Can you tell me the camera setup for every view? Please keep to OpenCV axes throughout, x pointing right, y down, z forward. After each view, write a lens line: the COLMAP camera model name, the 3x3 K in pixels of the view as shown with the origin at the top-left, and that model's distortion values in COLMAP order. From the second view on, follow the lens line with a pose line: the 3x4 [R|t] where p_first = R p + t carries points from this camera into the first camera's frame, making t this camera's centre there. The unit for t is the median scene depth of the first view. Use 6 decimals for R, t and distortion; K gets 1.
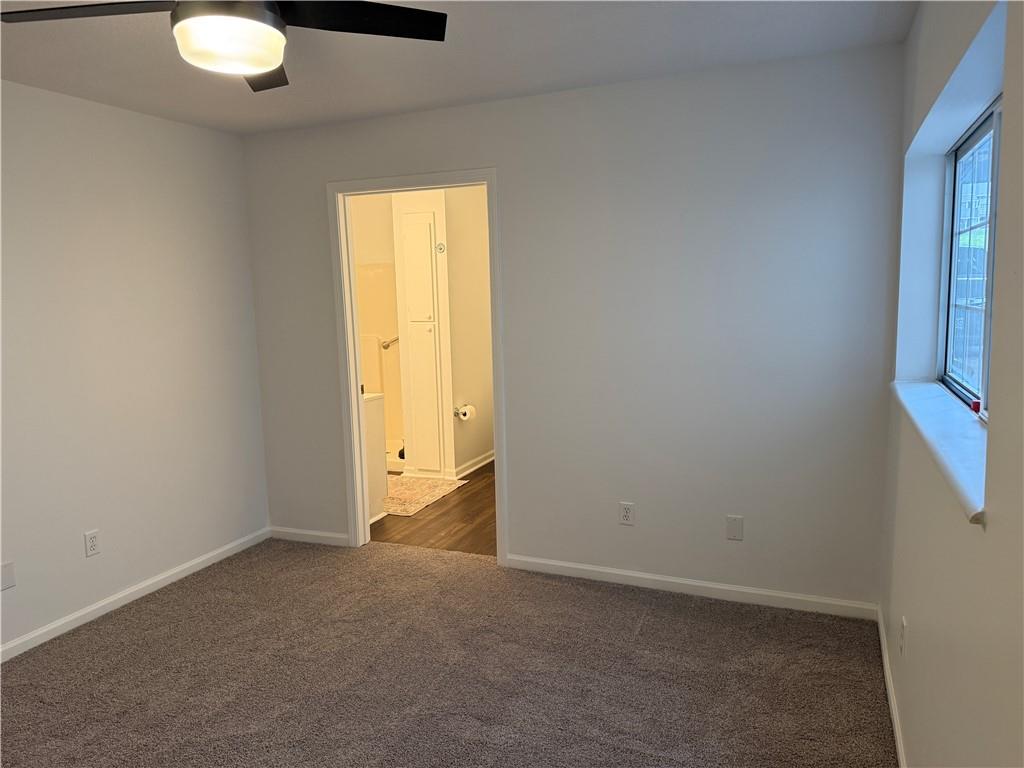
lens RADIAL K [[723.5, 0, 519.1], [0, 723.5, 385.9], [0, 0, 1]] dist [0.003093, -0.003723]
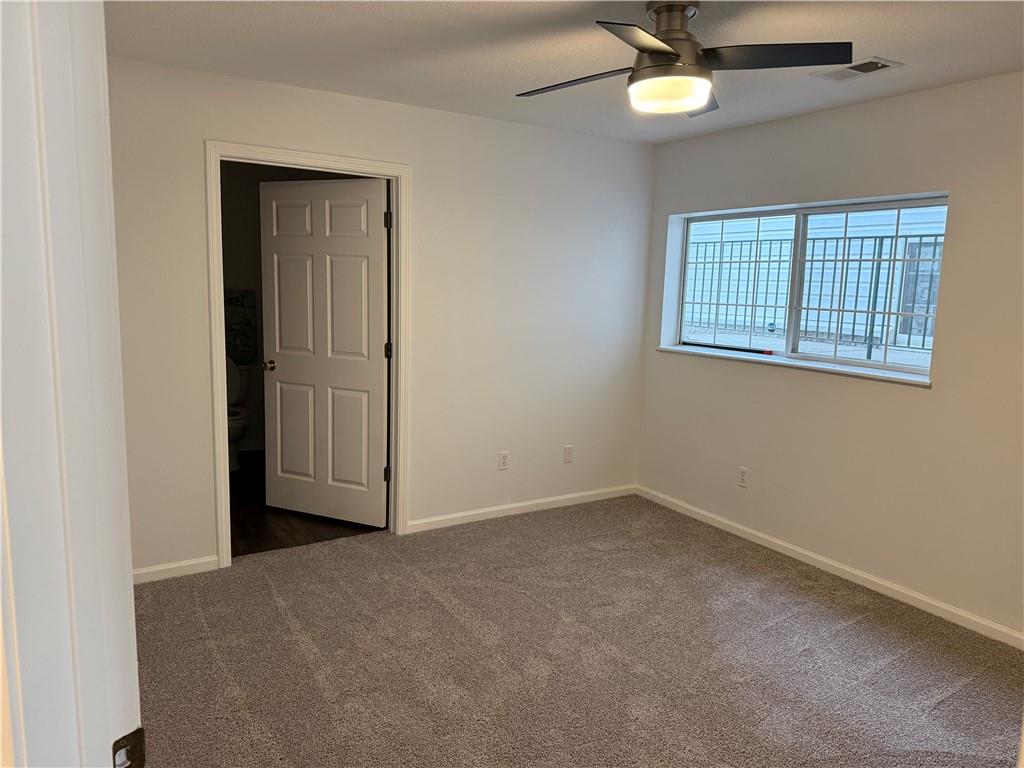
lens RADIAL K [[723.5, 0, 519.1], [0, 723.5, 385.9], [0, 0, 1]] dist [0.003093, -0.003723]
pose [[0.776525, 0.132075, -0.616088, 0.159600], [-0.136114, 0.989859, 0.040643, 0.003171], [0.615208, 0.052298, 0.786628, -0.067403]]
